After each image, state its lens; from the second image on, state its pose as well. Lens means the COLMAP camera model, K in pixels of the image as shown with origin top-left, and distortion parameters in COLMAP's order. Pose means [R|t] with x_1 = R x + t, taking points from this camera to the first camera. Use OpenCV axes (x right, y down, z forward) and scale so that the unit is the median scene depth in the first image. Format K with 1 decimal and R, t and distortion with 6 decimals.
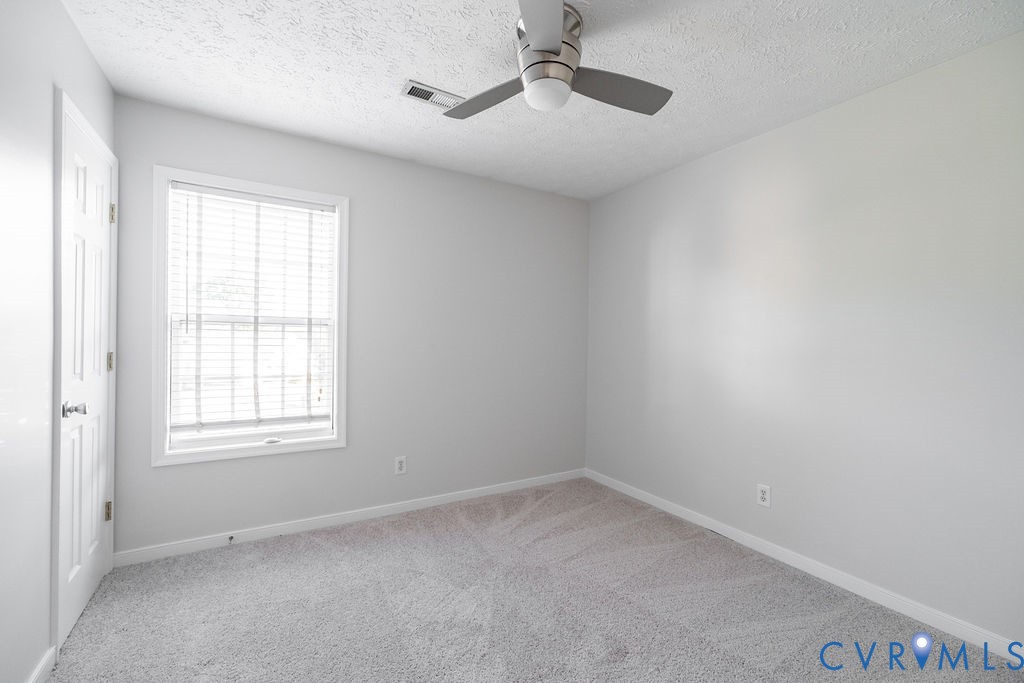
lens RADIAL K [[436.8, 0, 510.1], [0, 436.8, 339.4], [0, 0, 1]] dist [-0.008153, 0.002601]
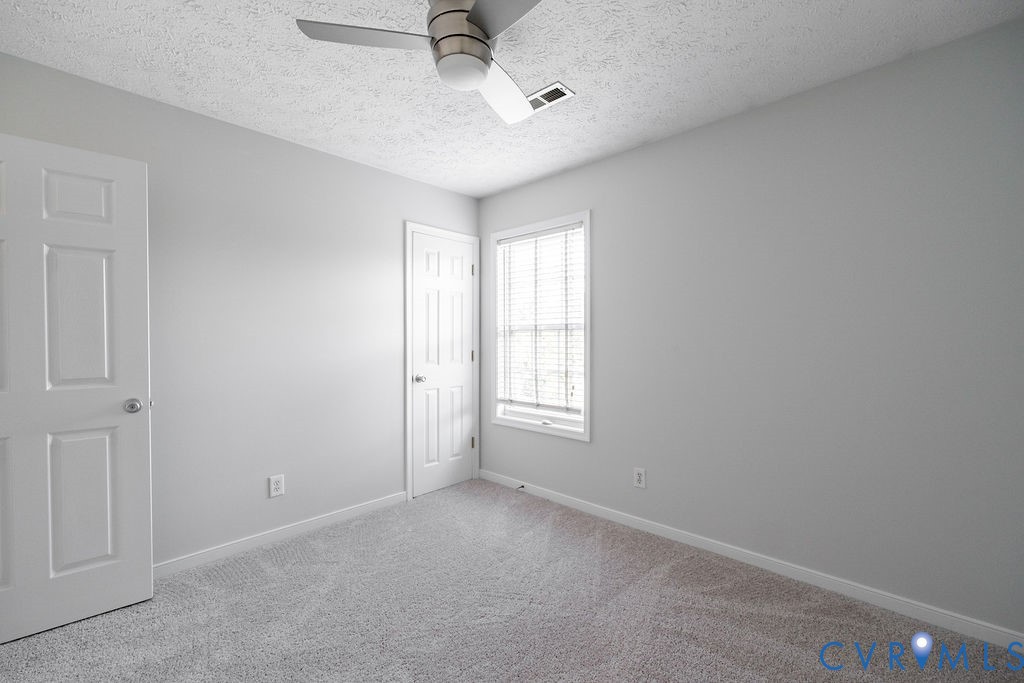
lens RADIAL K [[436.8, 0, 510.8], [0, 436.8, 339.2], [0, 0, 1]] dist [-0.008153, 0.002601]
pose [[0.266190, -0.014063, -0.963818, 0.668977], [0.005408, 0.999900, -0.013095, 0.007219], [0.963905, -0.001726, 0.266240, 0.578911]]
